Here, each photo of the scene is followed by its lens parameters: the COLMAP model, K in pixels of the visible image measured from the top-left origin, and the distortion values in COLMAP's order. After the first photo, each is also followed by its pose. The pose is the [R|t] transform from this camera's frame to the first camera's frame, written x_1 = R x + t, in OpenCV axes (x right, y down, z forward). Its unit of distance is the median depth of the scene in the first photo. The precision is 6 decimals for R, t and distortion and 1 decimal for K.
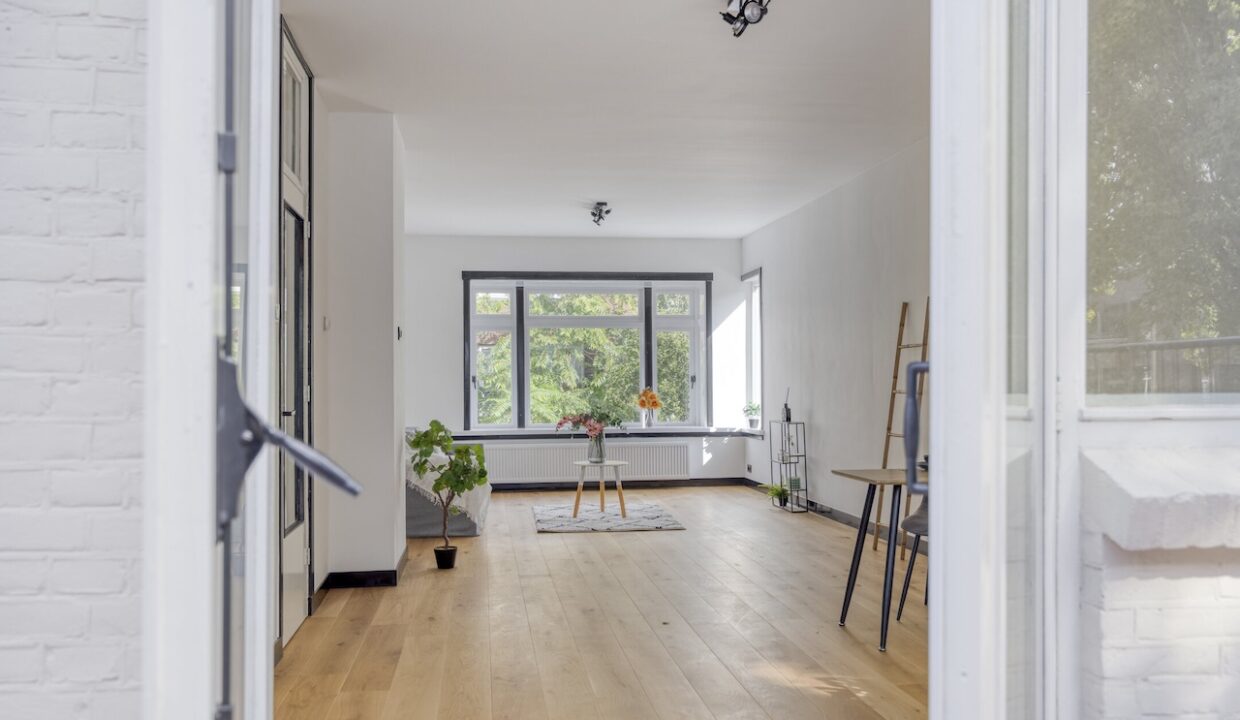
lens RADIAL K [[1064.3, 0, 630.7], [0, 1064.3, 354.2], [0, 0, 1]] dist [-0.010423, 0.002029]
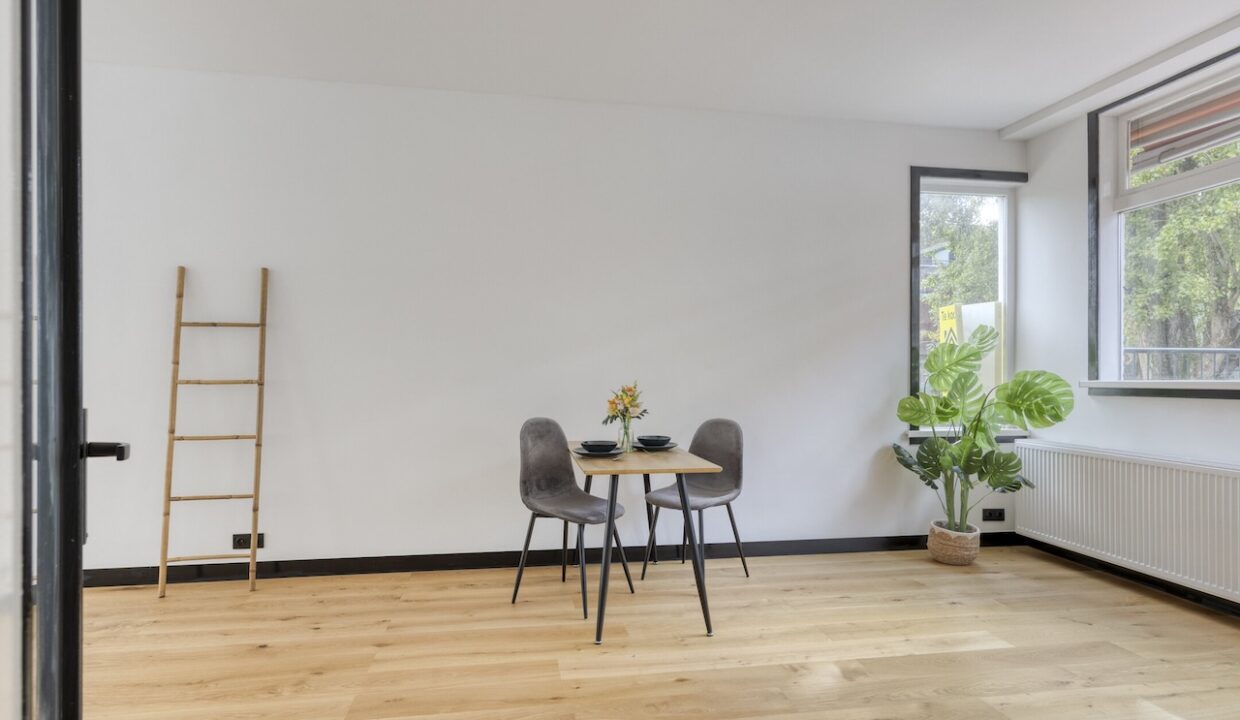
lens RADIAL K [[717.6, 0, 616.9], [0, 717.6, 364.2], [0, 0, 1]] dist [0.013217, -0.000926]
pose [[-0.036755, 0.016604, 0.999186, -0.213925], [-0.032591, 0.999310, -0.017805, 0.016467], [-0.998793, -0.033219, -0.036188, 0.533663]]
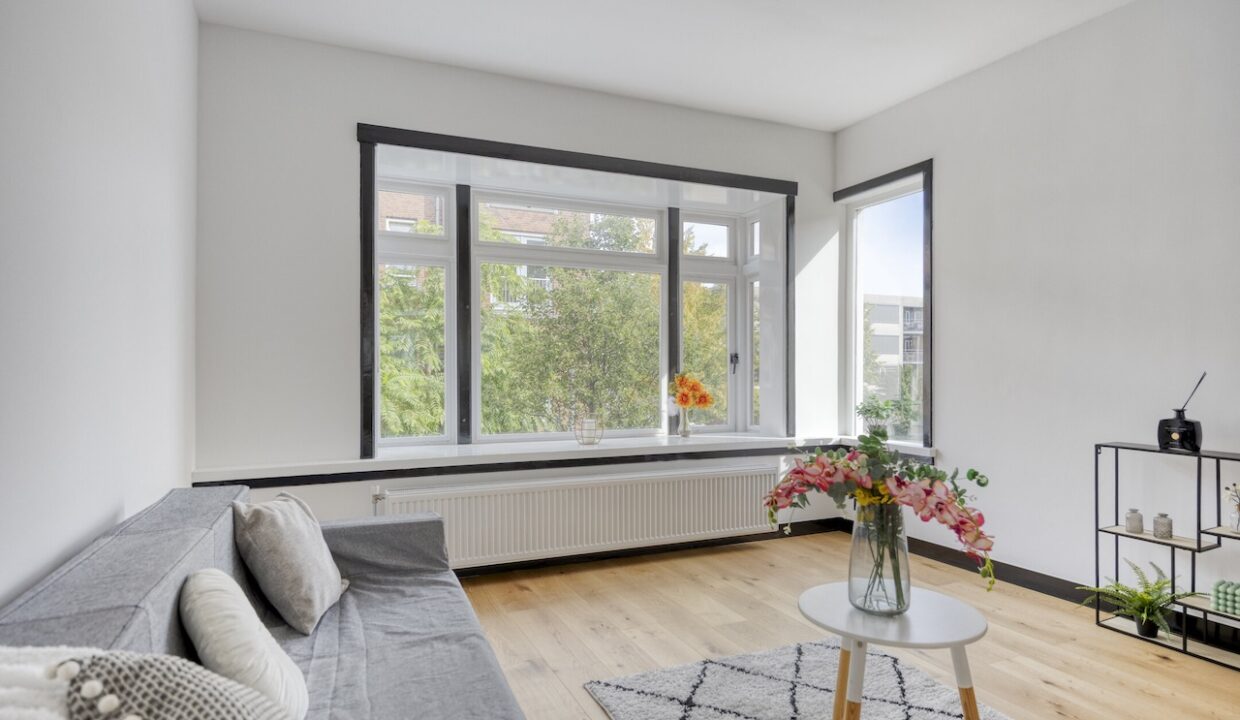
lens RADIAL K [[694.6, 0, 626.8], [0, 694.6, 371.1], [0, 0, 1]] dist [0.003491, -0.004394]
pose [[0.960738, 0.005813, 0.277398, -0.151340], [-0.013878, 0.999536, 0.027117, 0.025859], [-0.277111, -0.029901, 0.960372, 0.783259]]
